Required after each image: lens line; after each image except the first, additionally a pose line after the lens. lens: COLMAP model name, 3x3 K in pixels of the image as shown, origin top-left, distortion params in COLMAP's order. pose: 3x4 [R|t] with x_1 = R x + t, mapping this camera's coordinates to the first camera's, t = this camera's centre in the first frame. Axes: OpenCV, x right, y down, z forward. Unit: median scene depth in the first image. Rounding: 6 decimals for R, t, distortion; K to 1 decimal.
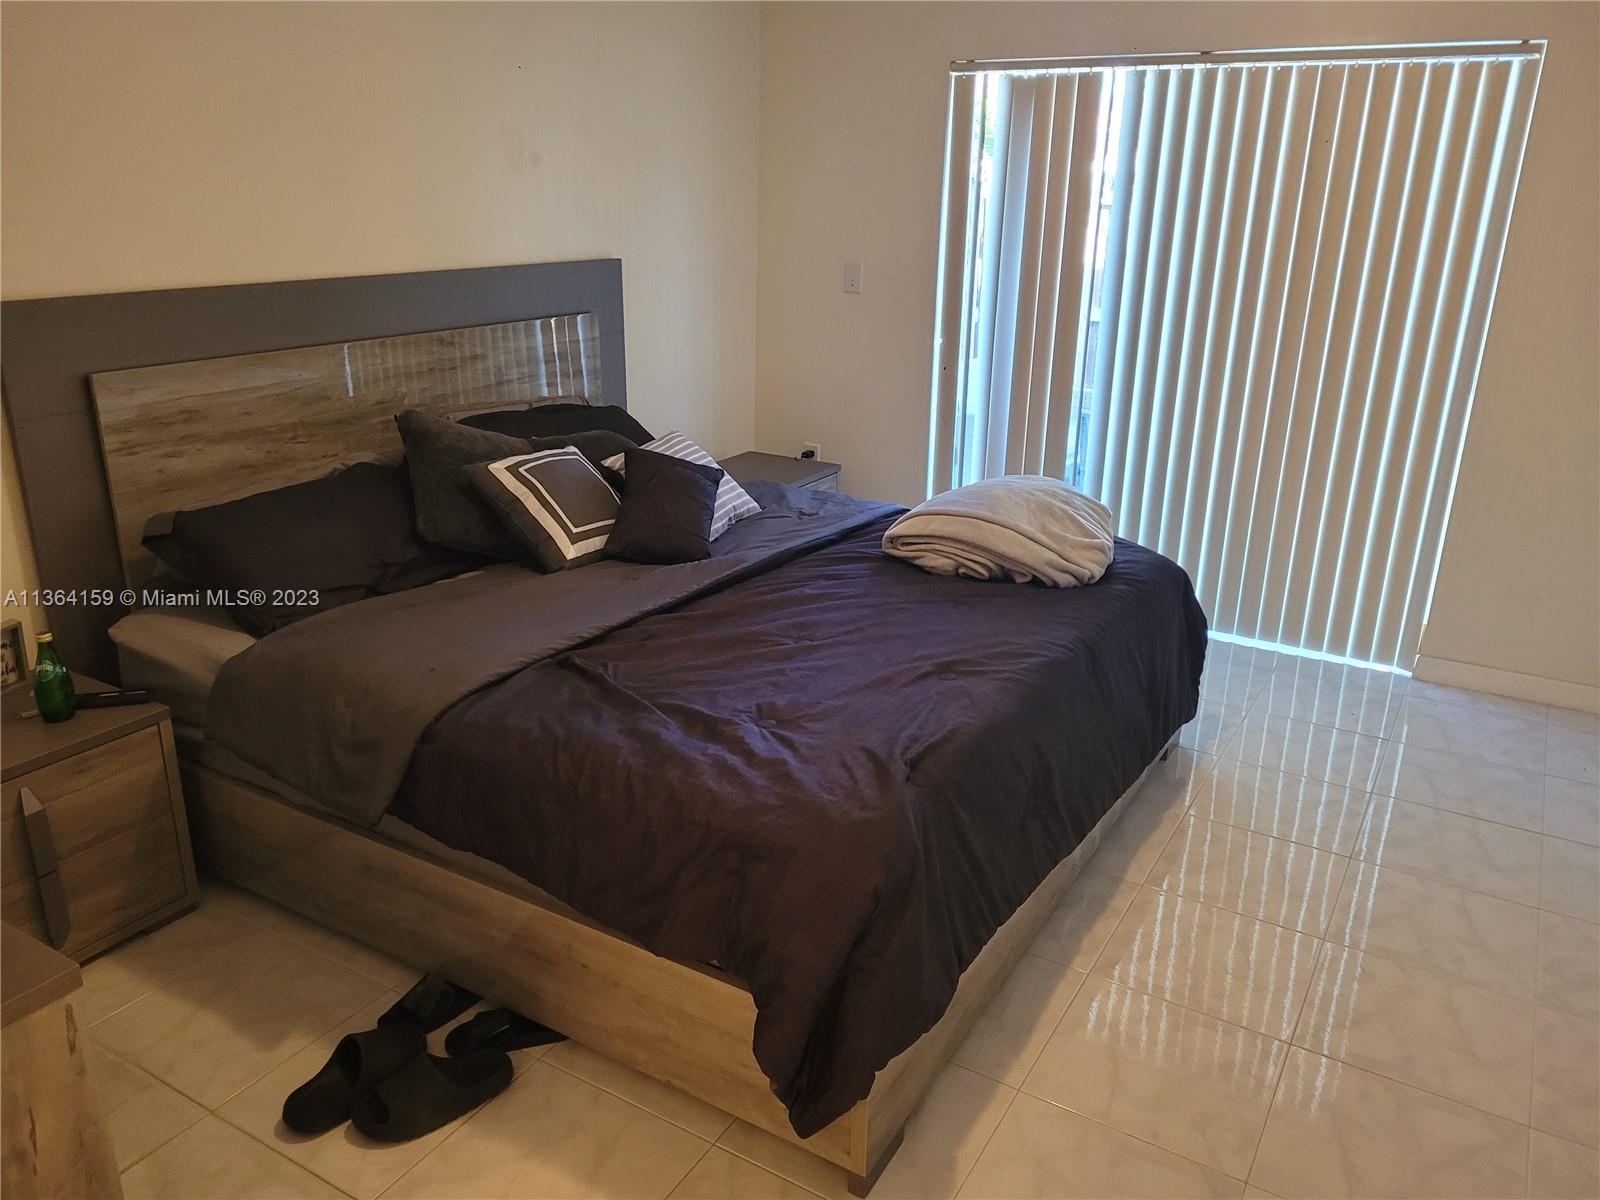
lens RADIAL K [[1200.7, 0, 796.9], [0, 1200.7, 585.9], [0, 0, 1]] dist [0.057283, -0.048344]
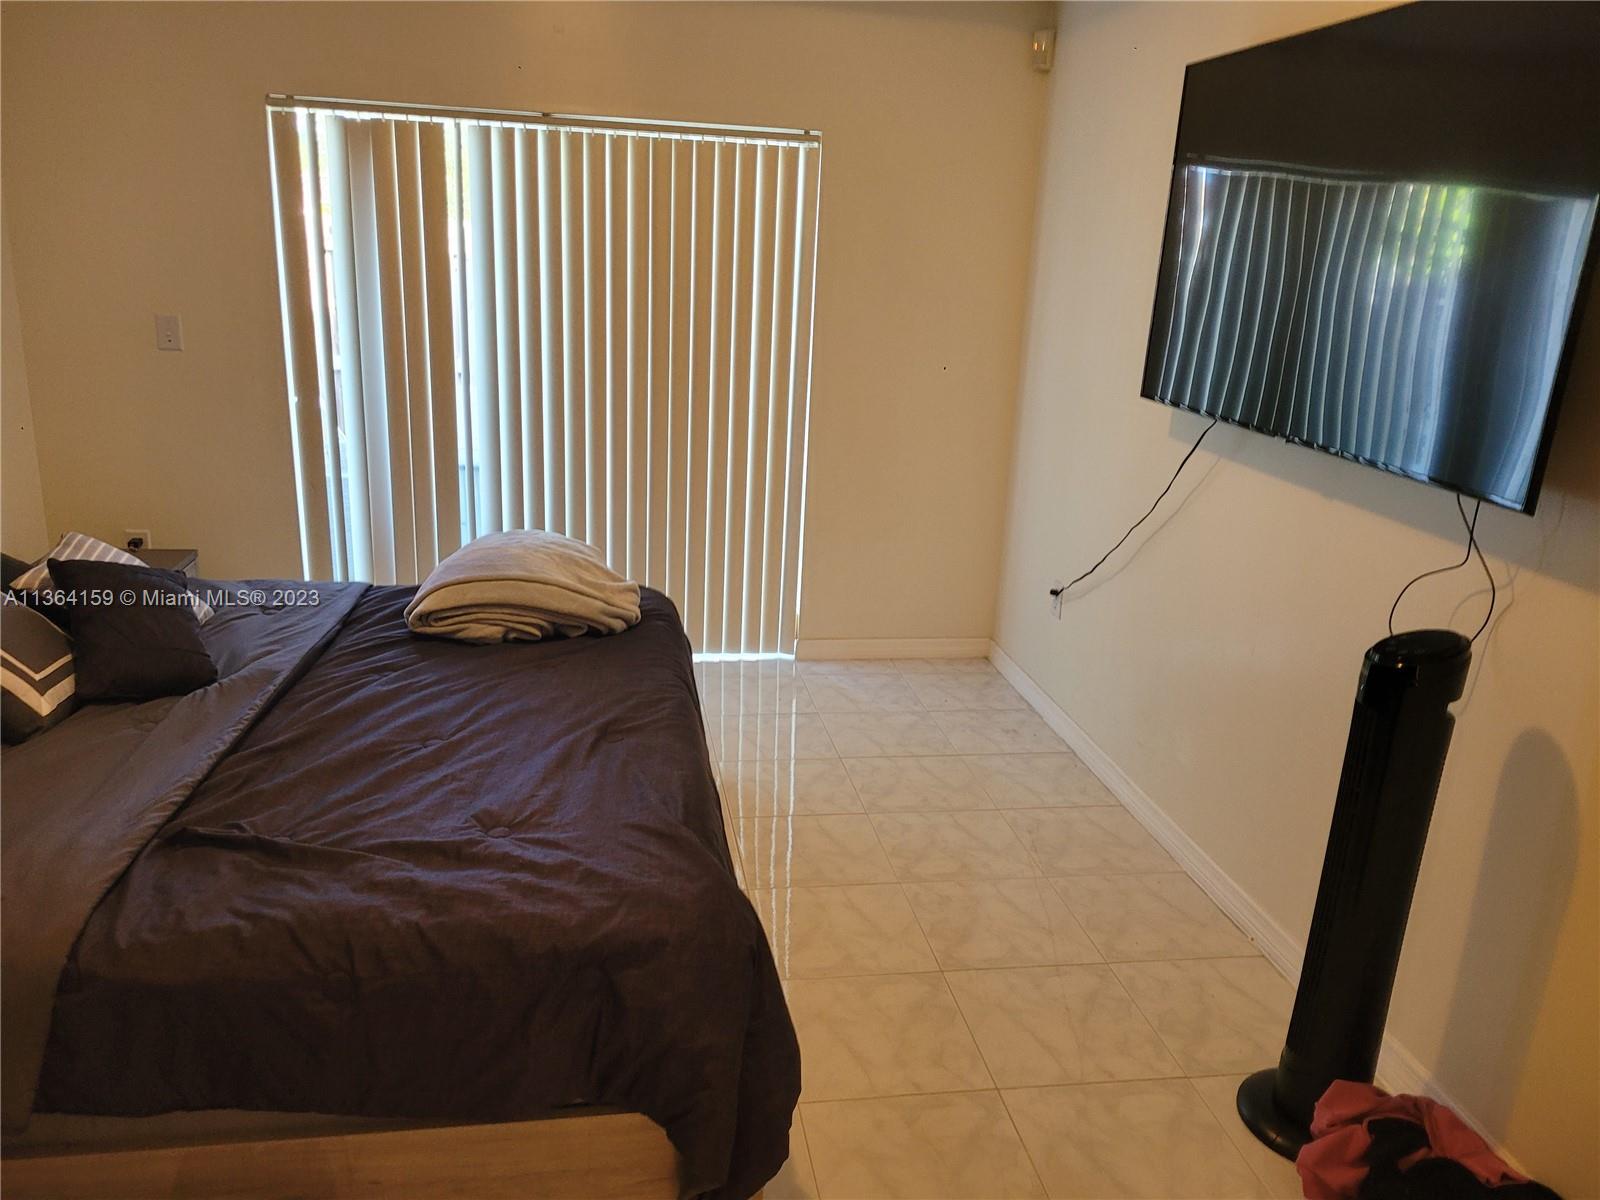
lens RADIAL K [[1200.7, 0, 794.8], [0, 1200.7, 601.1], [0, 0, 1]] dist [0.057283, -0.048344]
pose [[0.766732, -0.165142, 0.620363, -0.275440], [0.178365, 0.983099, 0.041255, -0.038090], [-0.616692, 0.079020, 0.783229, 0.101806]]
